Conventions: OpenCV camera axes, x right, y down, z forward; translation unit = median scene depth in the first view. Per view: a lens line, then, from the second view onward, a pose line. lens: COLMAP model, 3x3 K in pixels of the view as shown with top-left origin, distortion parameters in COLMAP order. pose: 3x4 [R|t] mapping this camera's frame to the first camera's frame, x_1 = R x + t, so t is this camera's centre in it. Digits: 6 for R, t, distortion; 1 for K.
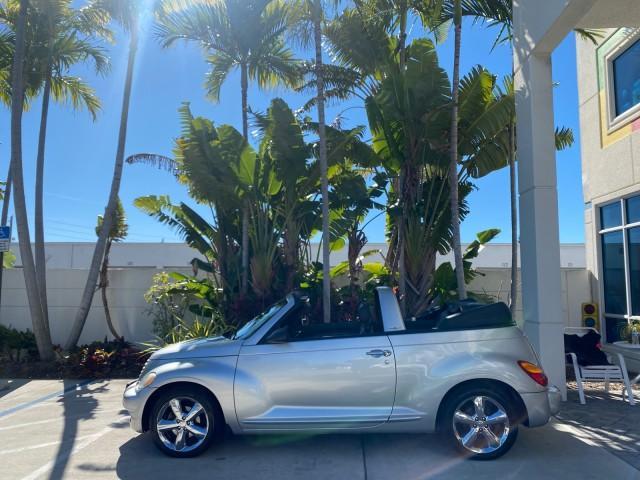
lens RADIAL K [[488.3, 0, 320.0], [0, 488.3, 240.0], [0, 0, 1]] dist [0.005450, -0.004695]
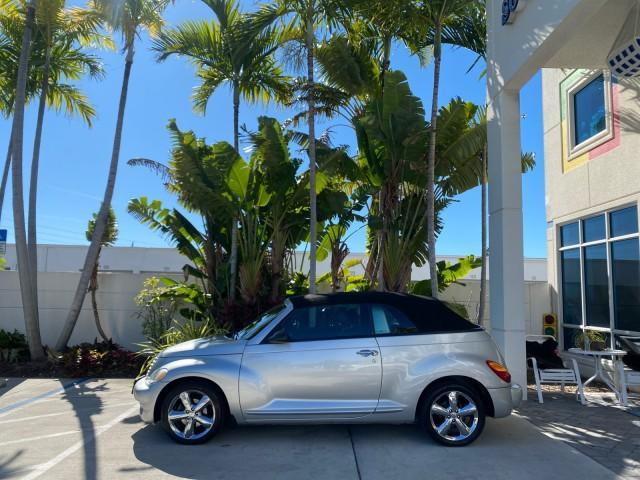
lens RADIAL K [[488.3, 0, 320.0], [0, 488.3, 240.0], [0, 0, 1]] dist [0.005450, -0.004695]
pose [[0.997952, 0.026470, 0.058235, -0.031143], [-0.025573, 0.999544, -0.016085, -0.005772], [-0.058635, 0.014563, 0.998173, -0.067514]]
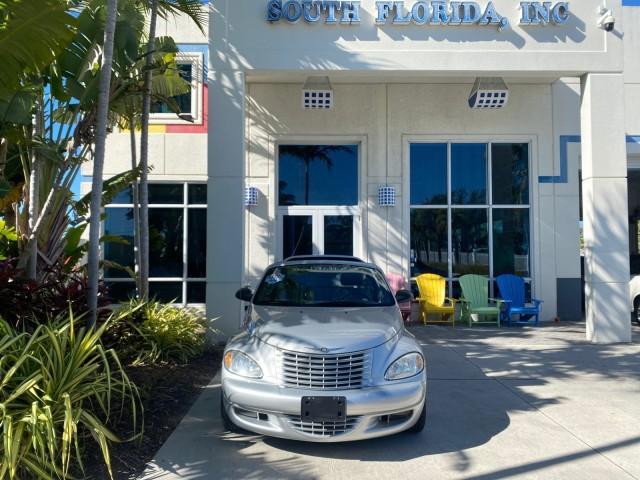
lens RADIAL K [[491.2, 0, 317.9], [0, 491.2, 236.7], [0, 0, 1]] dist [0.021450, -0.002683]
pose [[-0.061953, 0.044249, 0.997098, -0.614380], [-0.095550, 0.994165, -0.050055, 0.066963], [-0.993495, -0.098374, -0.057363, 0.630978]]
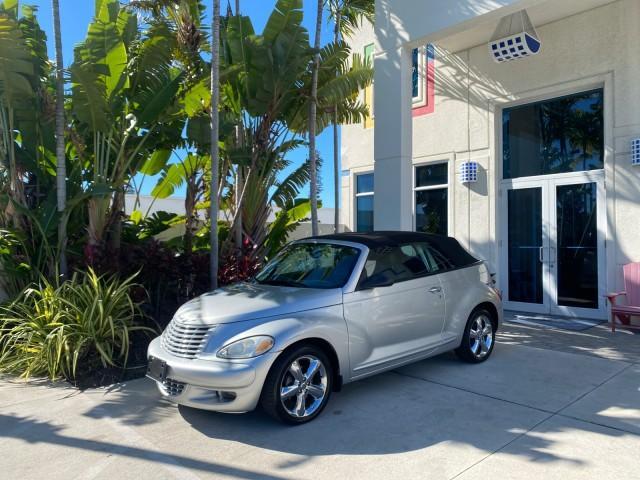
lens RADIAL K [[488.3, 0, 320.0], [0, 488.3, 240.0], [0, 0, 1]] dist [0.005450, -0.004695]
pose [[0.700469, -0.000312, 0.713683, -0.433568], [-0.063326, 0.996028, 0.062589, 0.028891], [-0.710868, -0.089036, 0.697667, 0.192146]]
